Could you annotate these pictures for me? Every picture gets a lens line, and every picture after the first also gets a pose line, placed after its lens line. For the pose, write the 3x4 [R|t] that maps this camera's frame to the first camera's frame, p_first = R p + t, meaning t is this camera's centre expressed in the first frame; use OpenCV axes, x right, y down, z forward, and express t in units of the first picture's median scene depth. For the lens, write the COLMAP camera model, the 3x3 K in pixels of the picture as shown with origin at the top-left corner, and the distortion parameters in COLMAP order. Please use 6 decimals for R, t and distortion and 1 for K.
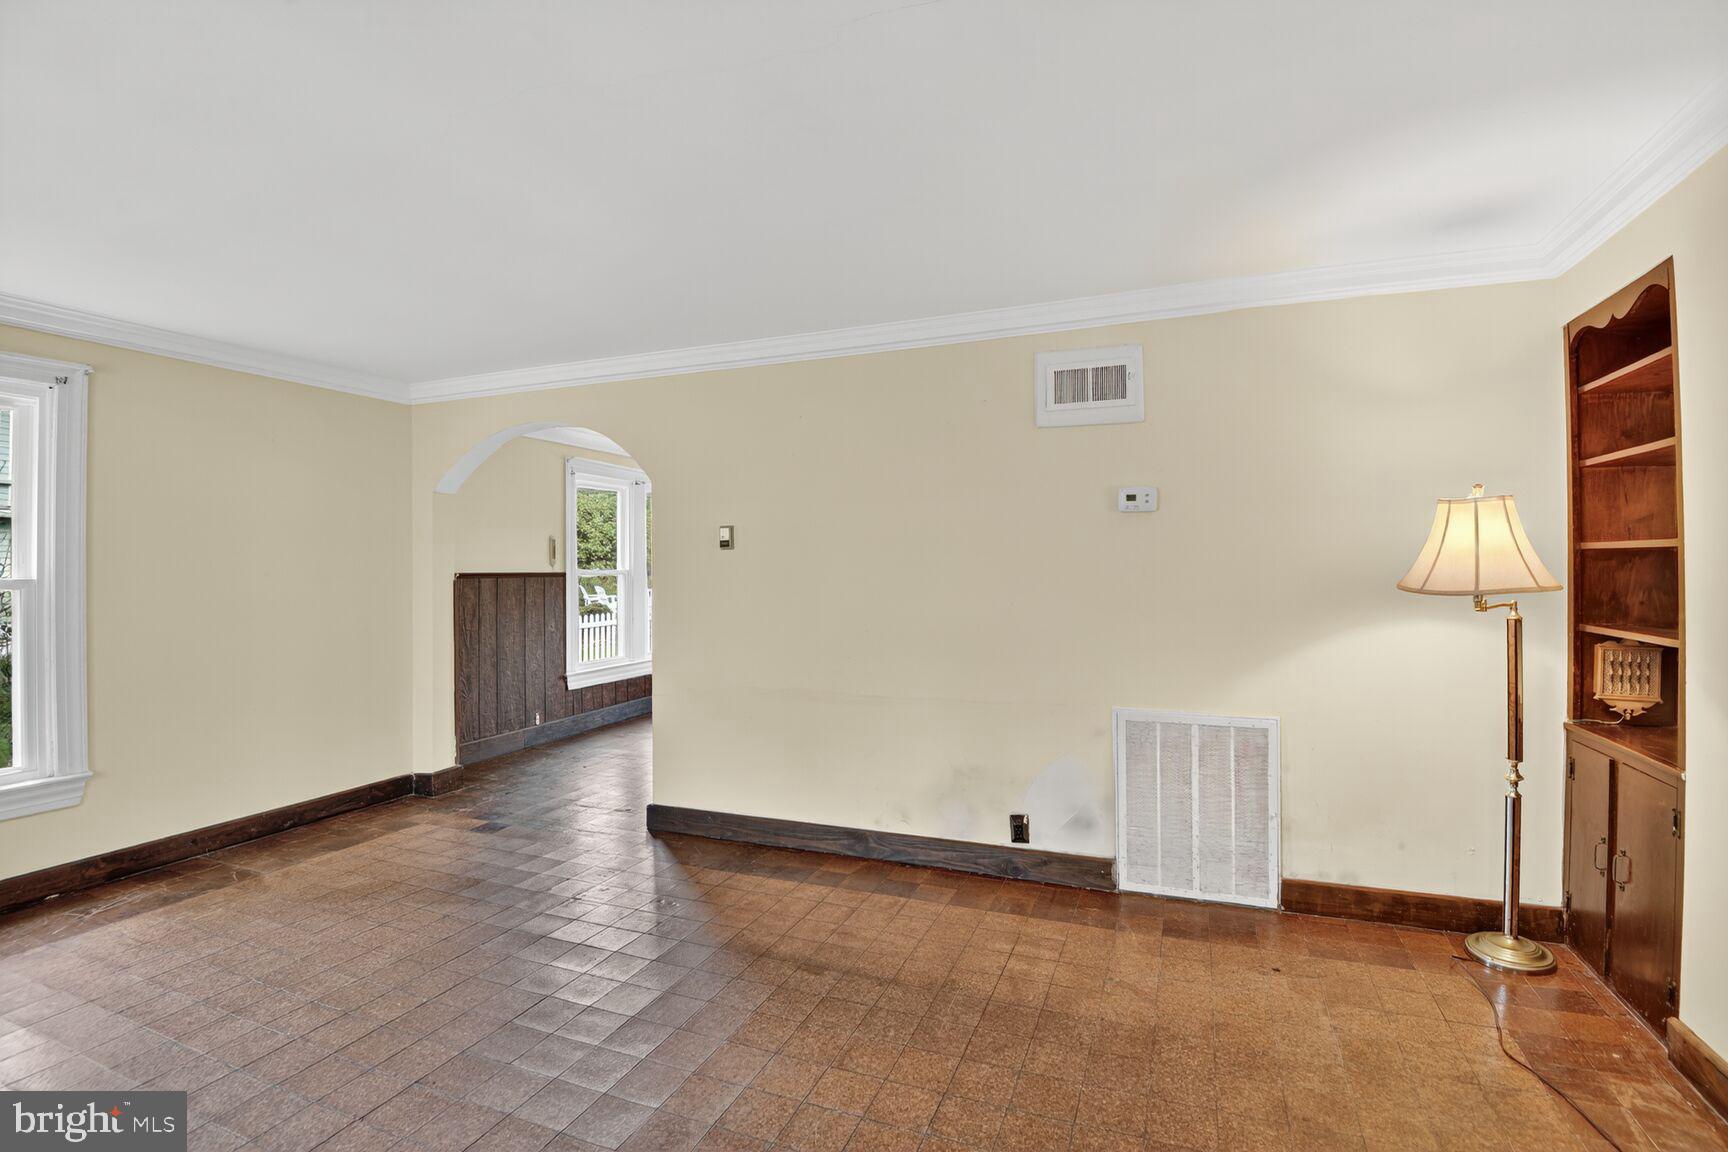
lens RADIAL K [[801.5, 0, 869.6], [0, 801.5, 559.9], [0, 0, 1]] dist [-0.056846, -0.000150]
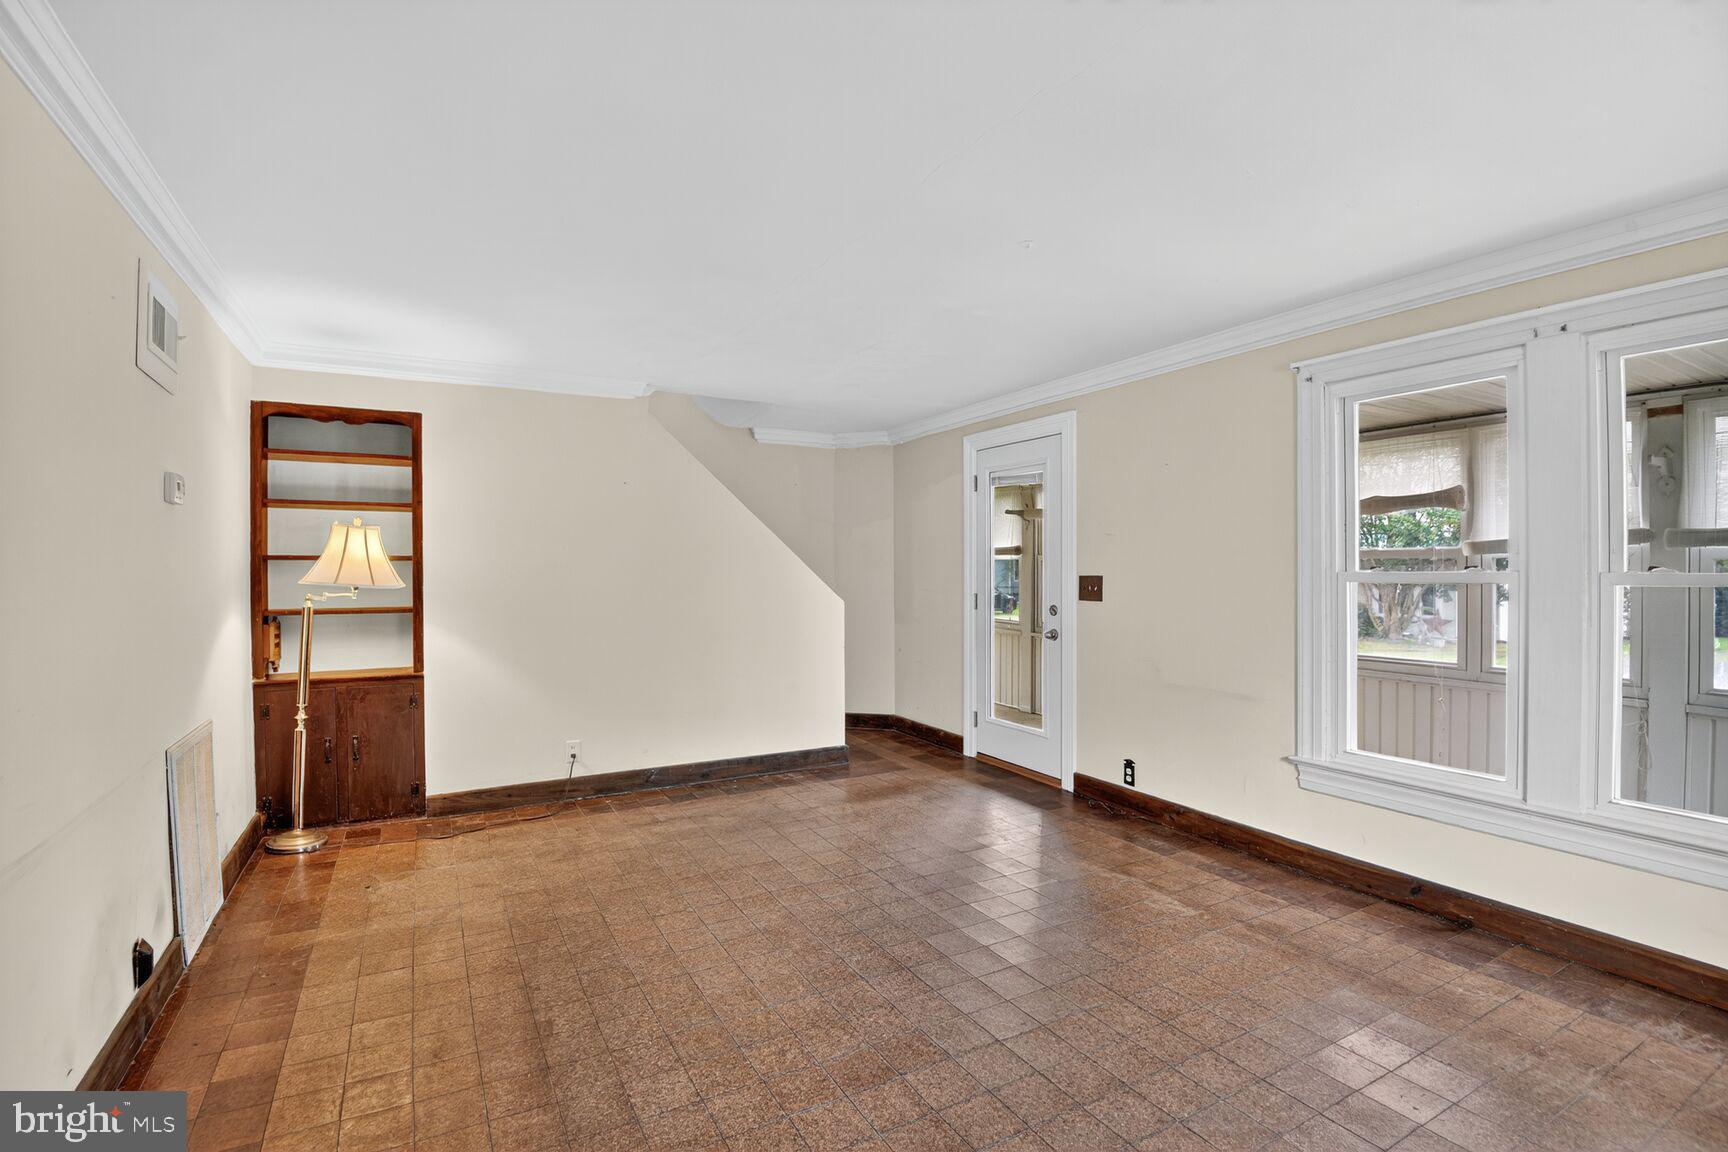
lens RADIAL K [[801.5, 0, 869.6], [0, 801.5, 559.9], [0, 0, 1]] dist [-0.056846, -0.000150]
pose [[-0.774994, 0.006824, 0.631932, -0.930938], [-0.002046, 0.999909, -0.013306, 0.008888], [-0.631965, -0.011605, -0.774910, 1.493610]]
